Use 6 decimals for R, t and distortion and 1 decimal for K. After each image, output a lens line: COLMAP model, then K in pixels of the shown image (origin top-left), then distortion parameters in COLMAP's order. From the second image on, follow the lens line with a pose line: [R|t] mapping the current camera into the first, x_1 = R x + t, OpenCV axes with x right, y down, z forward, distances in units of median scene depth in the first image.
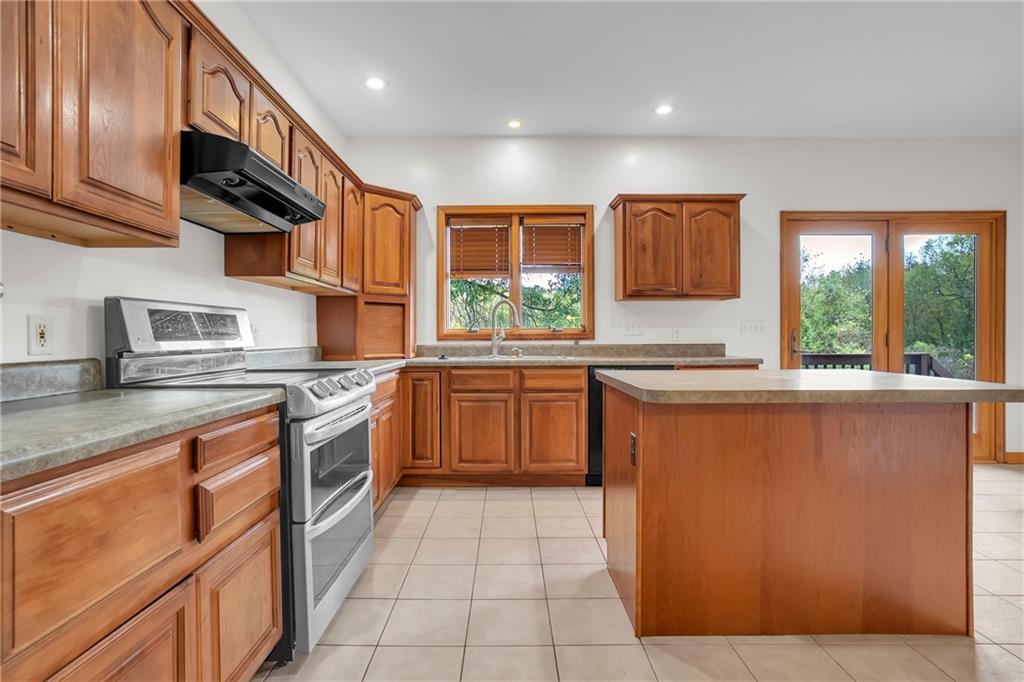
lens RADIAL K [[506.3, 0, 502.8], [0, 506.3, 335.6], [0, 0, 1]] dist [-0.024772, 0.001974]
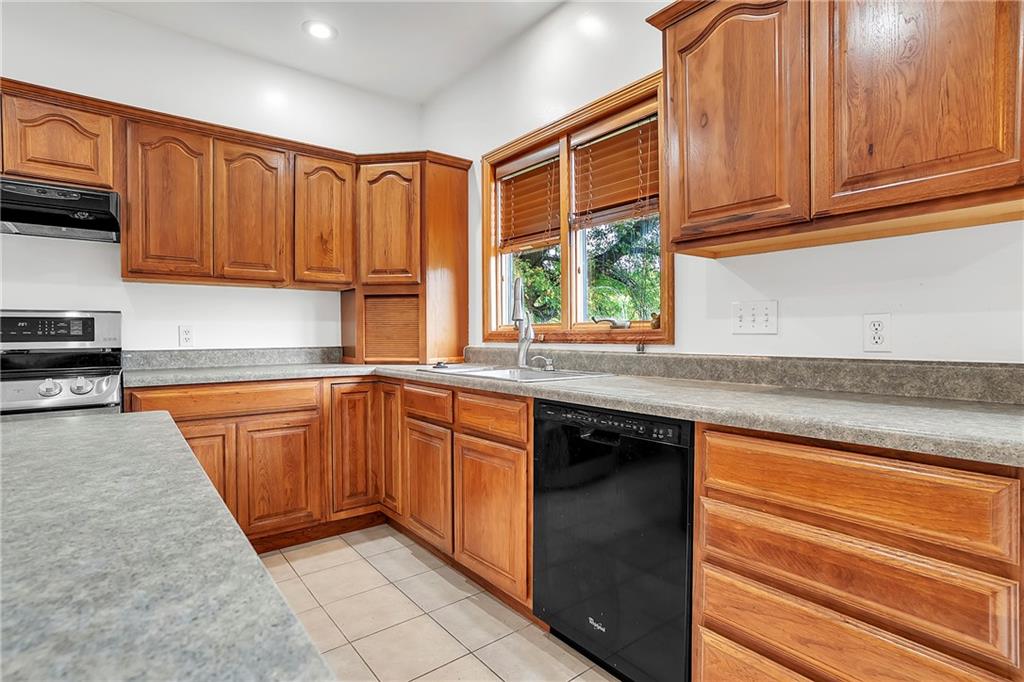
lens RADIAL K [[506.3, 0, 502.9], [0, 506.3, 341.9], [0, 0, 1]] dist [-0.024772, 0.001974]
pose [[0.615341, 0.014456, -0.788129, 0.469192], [0.004523, 0.999751, 0.021869, -0.005476], [0.788248, -0.017021, 0.615122, 0.580806]]
